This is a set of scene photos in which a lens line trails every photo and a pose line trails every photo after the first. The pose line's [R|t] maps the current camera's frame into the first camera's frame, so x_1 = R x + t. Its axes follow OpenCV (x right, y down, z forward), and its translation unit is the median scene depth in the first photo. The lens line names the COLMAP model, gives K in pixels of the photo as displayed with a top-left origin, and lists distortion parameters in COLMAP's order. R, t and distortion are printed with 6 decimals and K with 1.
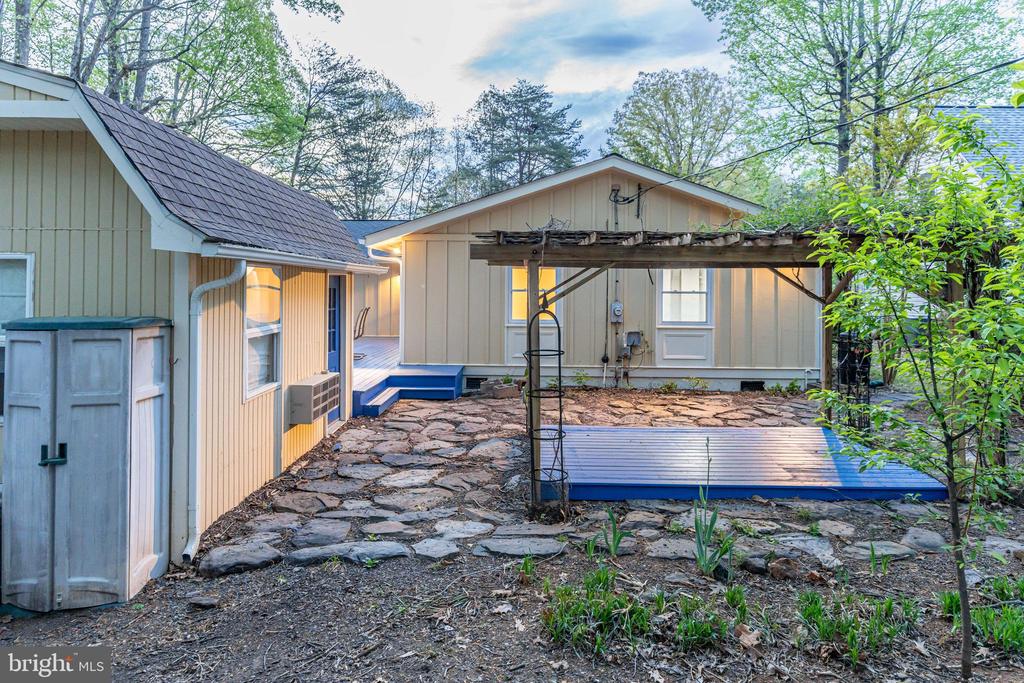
lens RADIAL K [[664.1, 0, 513.0], [0, 664.1, 288.3], [0, 0, 1]] dist [-0.000079, -0.000582]
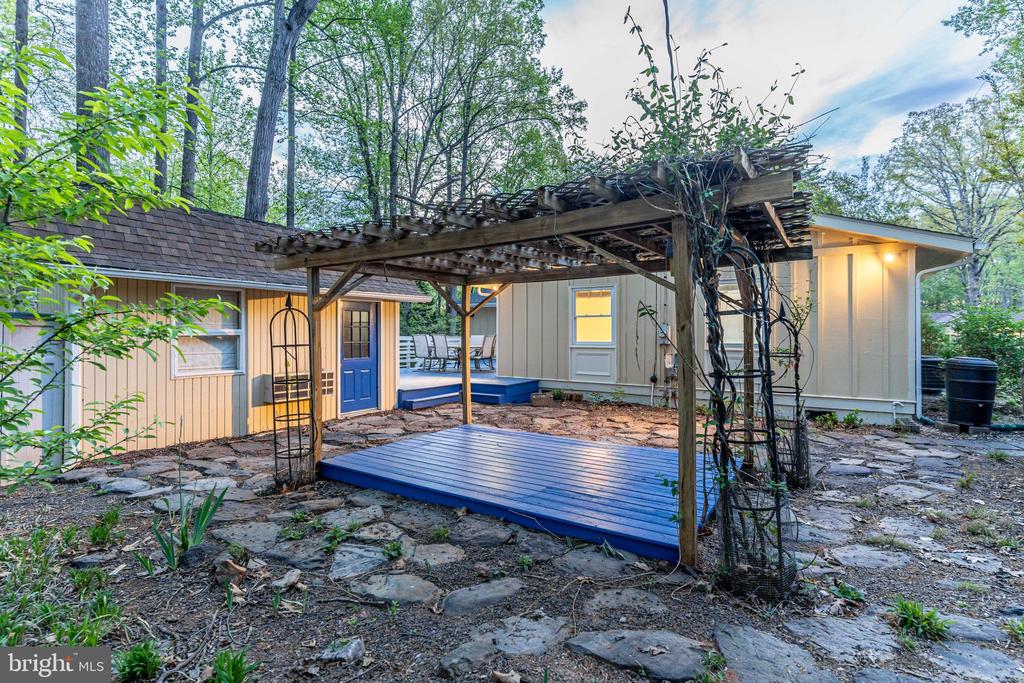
lens RADIAL K [[493.3, 0, 509.3], [0, 493.3, 313.2], [0, 0, 1]] dist [-0.002865, 0.000002]
pose [[0.846865, -0.027386, -0.531102, 0.372343], [0.010688, 0.999348, -0.034488, 0.024925], [0.531700, 0.023530, 0.846606, 0.195447]]
